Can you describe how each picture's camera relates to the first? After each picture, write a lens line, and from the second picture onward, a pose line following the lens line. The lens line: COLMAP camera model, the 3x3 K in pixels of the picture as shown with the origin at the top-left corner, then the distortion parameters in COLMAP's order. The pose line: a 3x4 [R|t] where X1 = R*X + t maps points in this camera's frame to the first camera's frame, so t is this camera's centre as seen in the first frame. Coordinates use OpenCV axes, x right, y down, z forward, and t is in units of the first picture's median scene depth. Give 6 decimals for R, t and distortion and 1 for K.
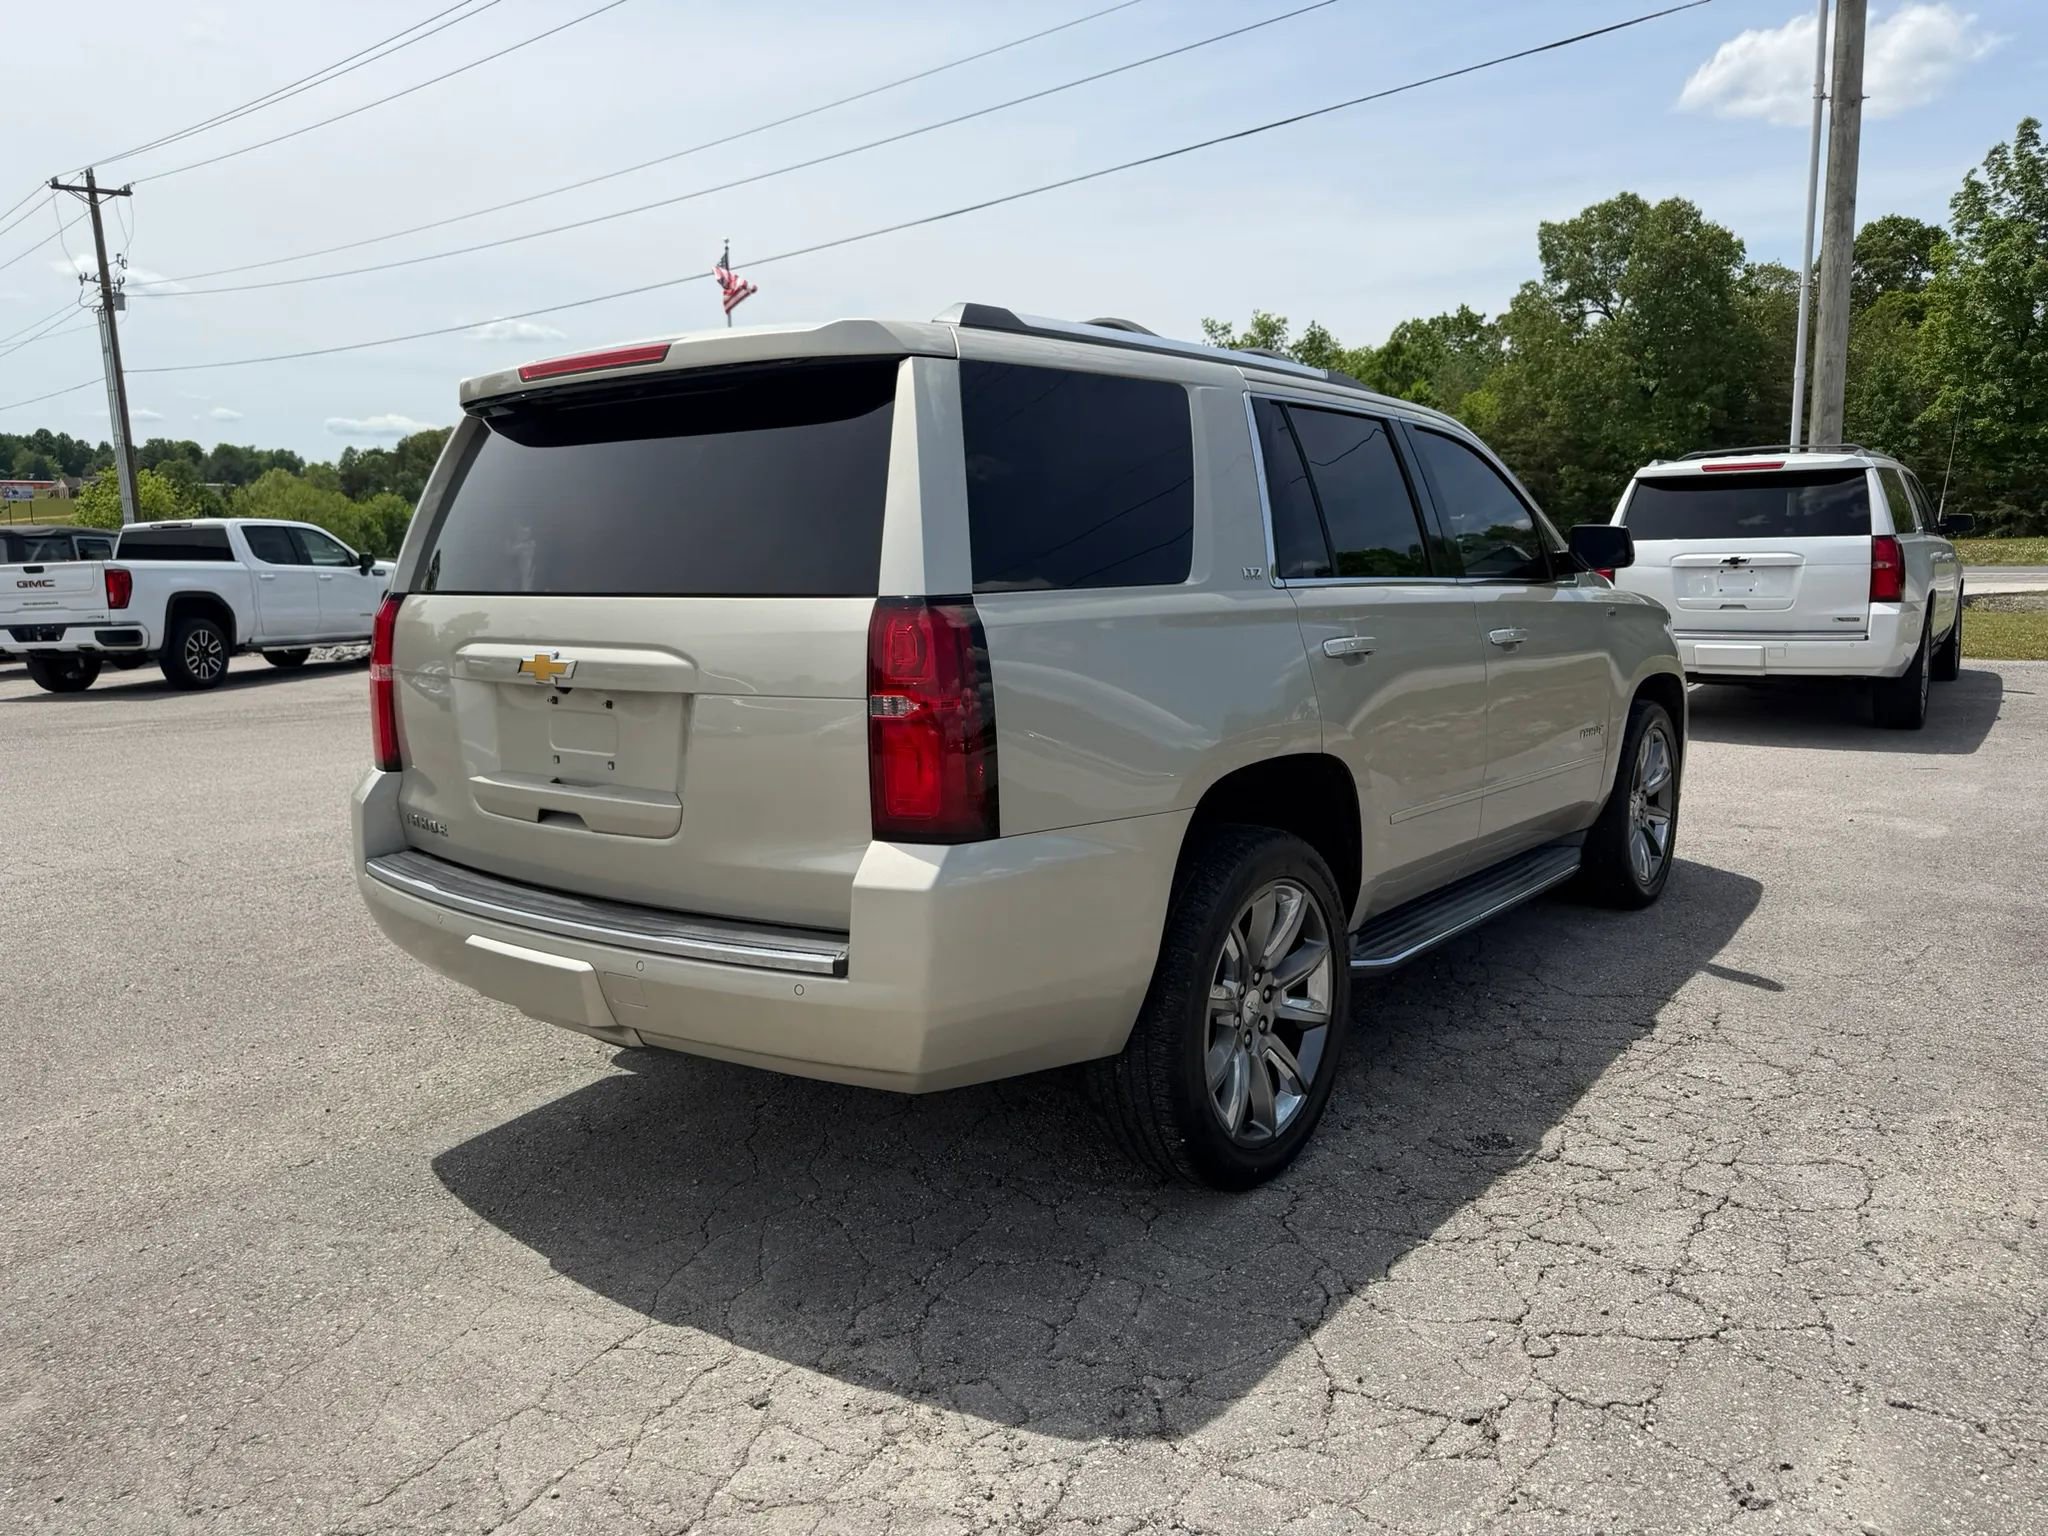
lens RADIAL K [[1451.6, 0, 1032.5], [0, 1451.6, 749.0], [0, 0, 1]] dist [0.007292, -0.009344]
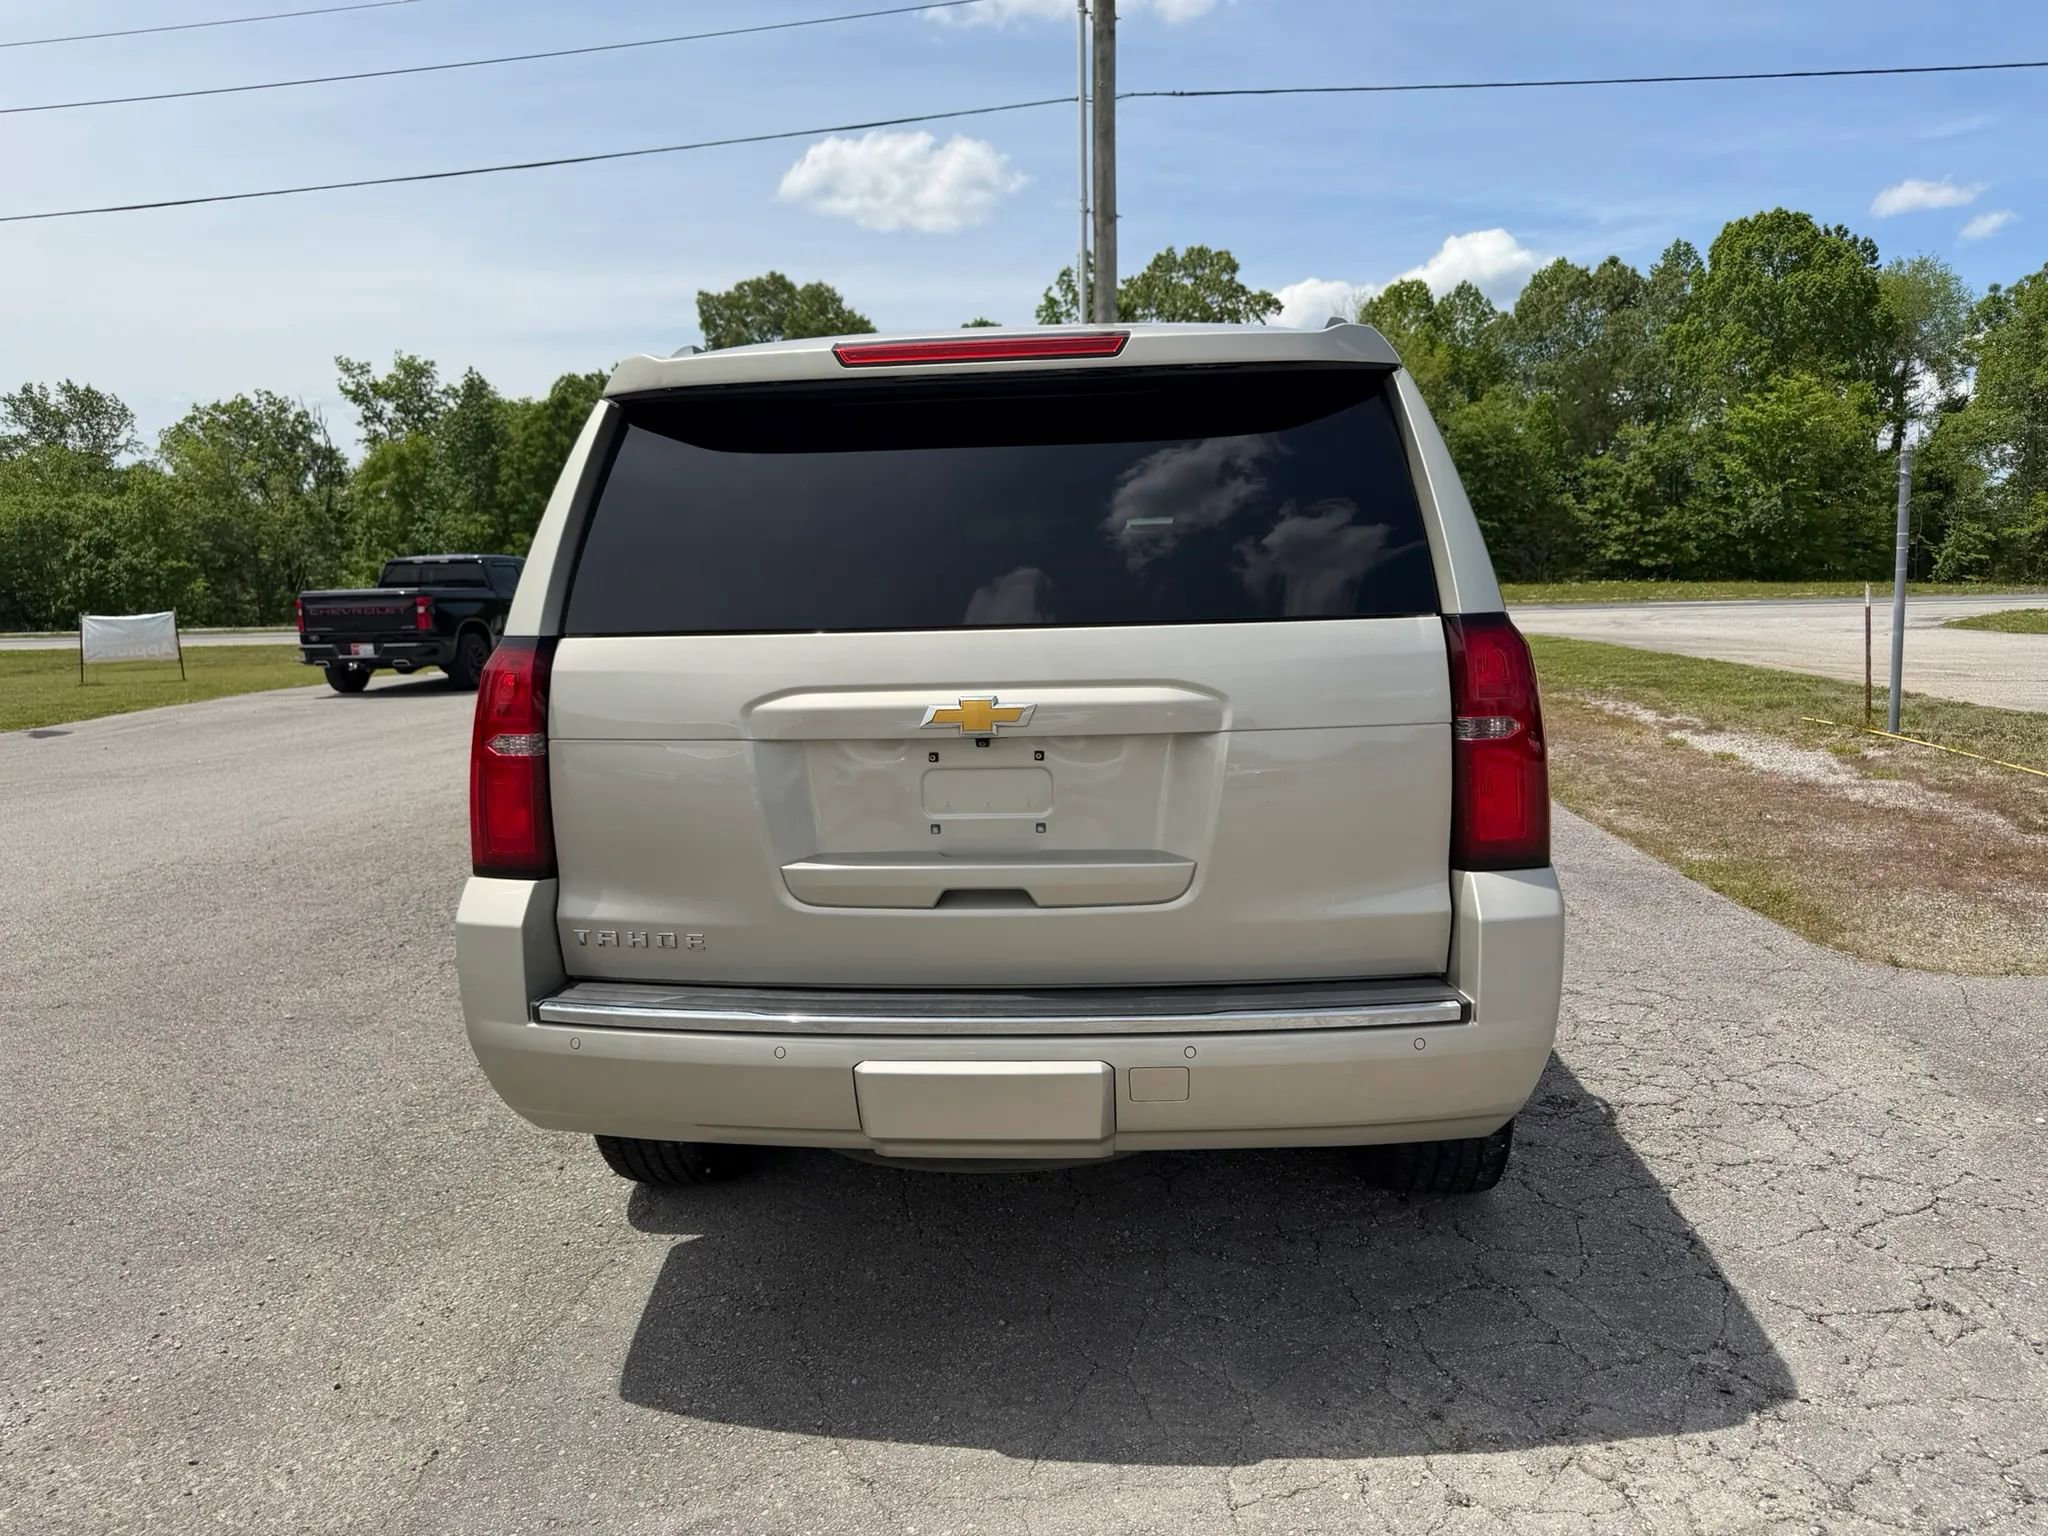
lens RADIAL K [[1455.7, 0, 1030.7], [0, 1455.7, 764.9], [0, 0, 1]] dist [0.011028, -0.014730]
pose [[0.843667, -0.064600, 0.532965, -0.504807], [0.079893, 0.996787, -0.005649, -0.013844], [-0.530888, 0.047346, 0.846118, 0.203888]]
